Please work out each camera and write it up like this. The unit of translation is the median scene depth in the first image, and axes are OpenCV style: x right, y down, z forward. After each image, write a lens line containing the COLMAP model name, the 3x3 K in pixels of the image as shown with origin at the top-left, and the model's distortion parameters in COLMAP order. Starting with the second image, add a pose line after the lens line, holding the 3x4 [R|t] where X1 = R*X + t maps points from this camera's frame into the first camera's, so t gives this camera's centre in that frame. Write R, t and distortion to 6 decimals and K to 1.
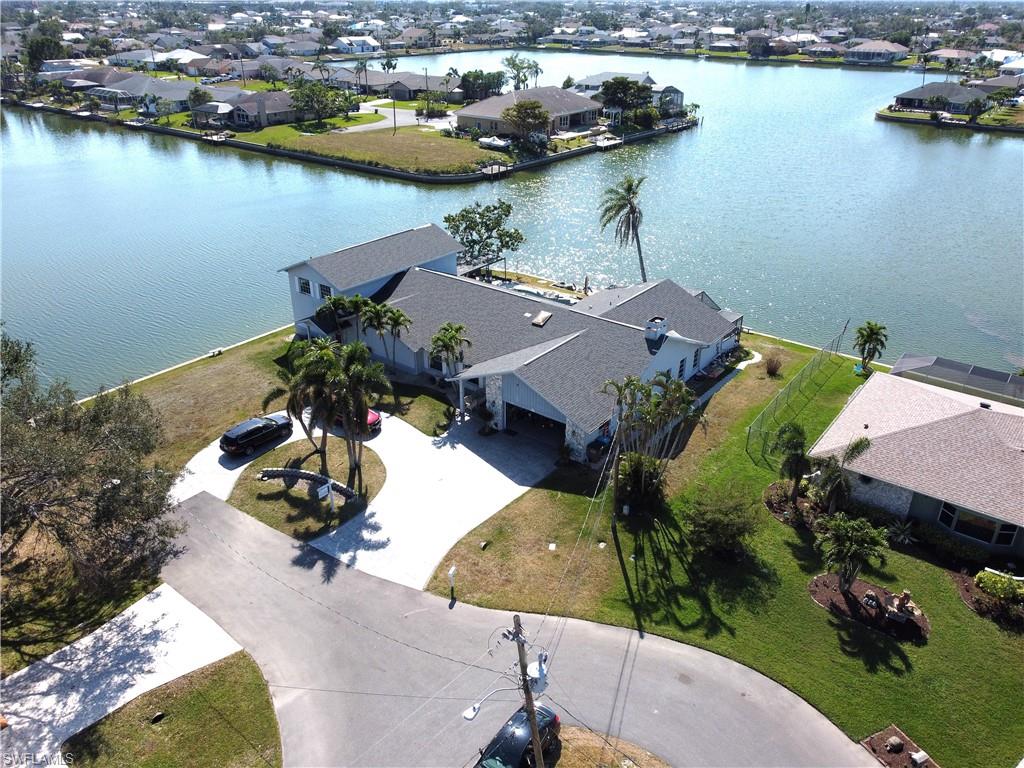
lens RADIAL K [[775.9, 0, 512.0], [0, 775.9, 384.0], [0, 0, 1]] dist [0.003963, -0.008629]
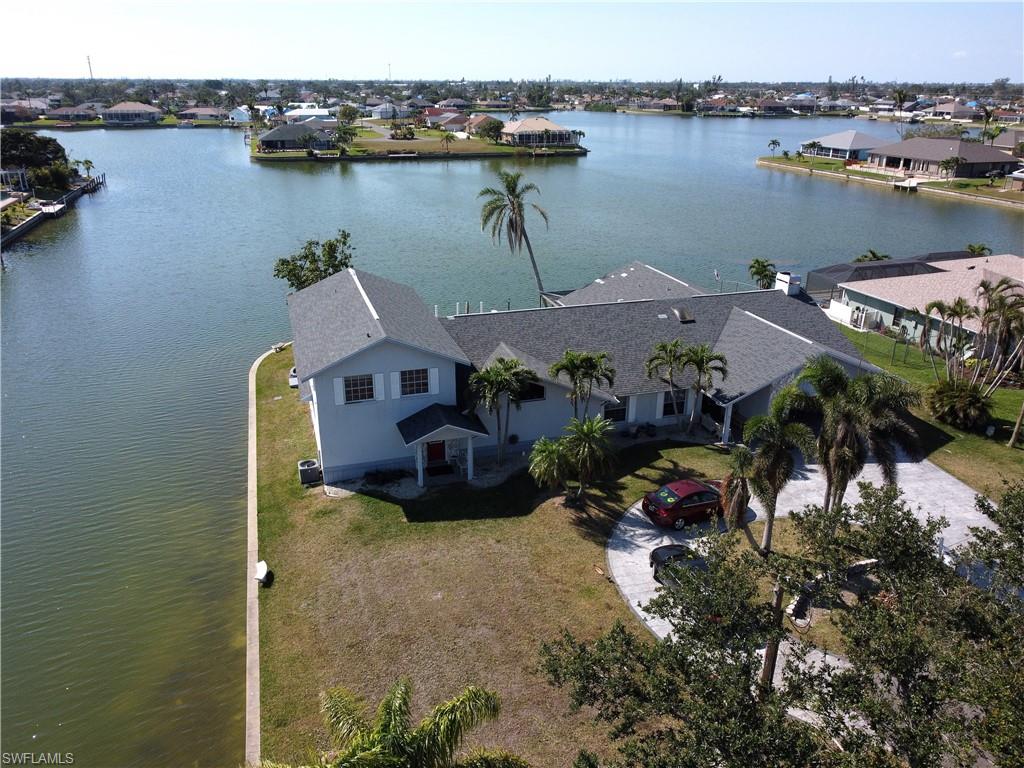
lens RADIAL K [[775.9, 0, 512.0], [0, 775.9, 384.0], [0, 0, 1]] dist [0.003963, -0.008629]
pose [[0.566067, -0.300165, 0.767769, -0.252807], [0.365715, 0.926125, 0.092438, -0.055626], [-0.738797, 0.228459, 0.634023, 0.220174]]
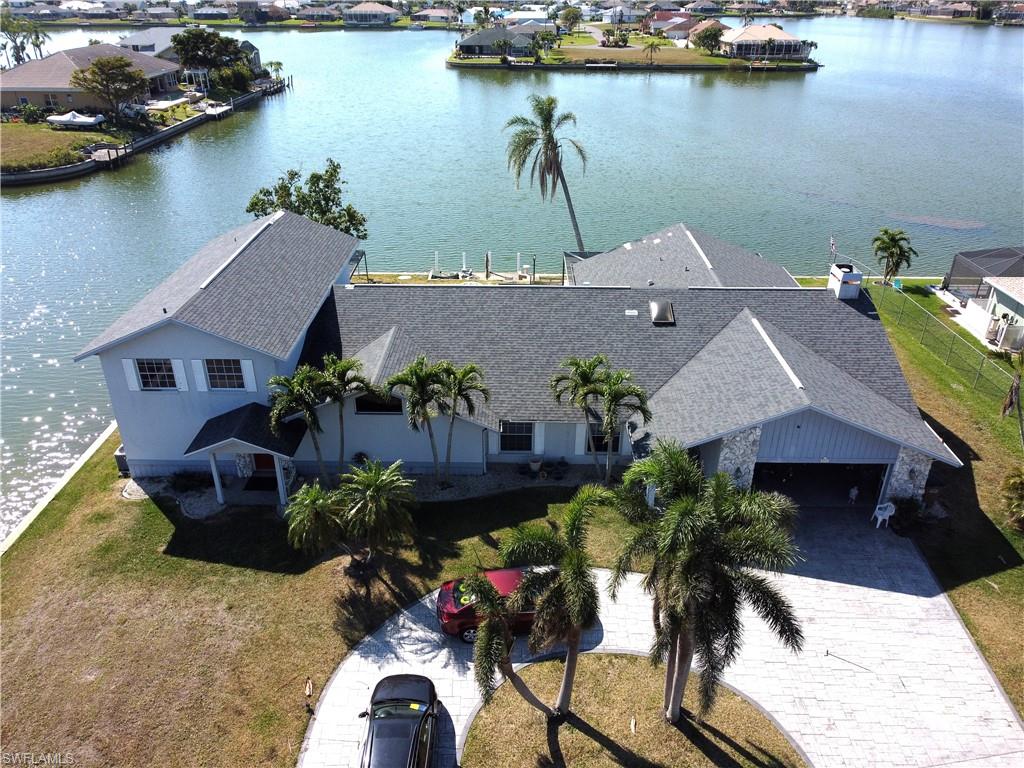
lens RADIAL K [[775.9, 0, 512.0], [0, 775.9, 384.0], [0, 0, 1]] dist [0.003963, -0.008629]
pose [[0.793606, -0.281197, 0.539554, -0.138366], [0.270957, 0.957342, 0.100395, -0.043261], [-0.544768, 0.066522, 0.835944, 0.197744]]
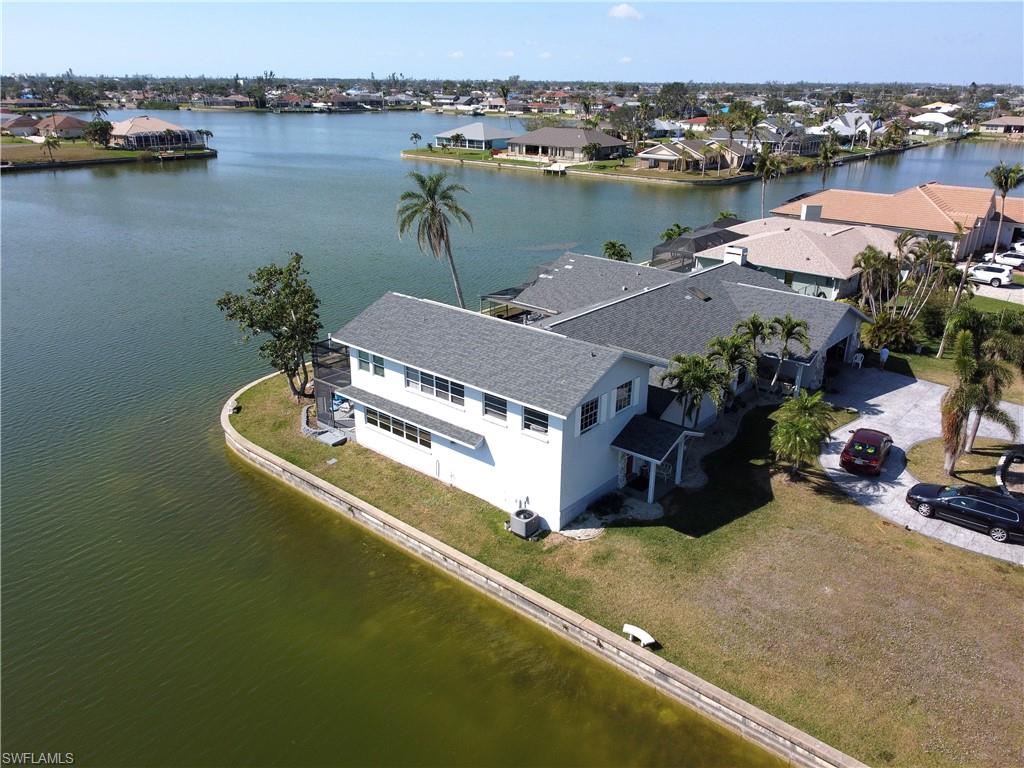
lens RADIAL K [[775.9, 0, 512.0], [0, 775.9, 384.0], [0, 0, 1]] dist [0.003963, -0.008629]
pose [[0.042956, -0.366154, 0.929562, -0.291828], [0.438350, 0.842990, 0.311797, -0.128588], [-0.897777, 0.394080, 0.196715, 0.371122]]
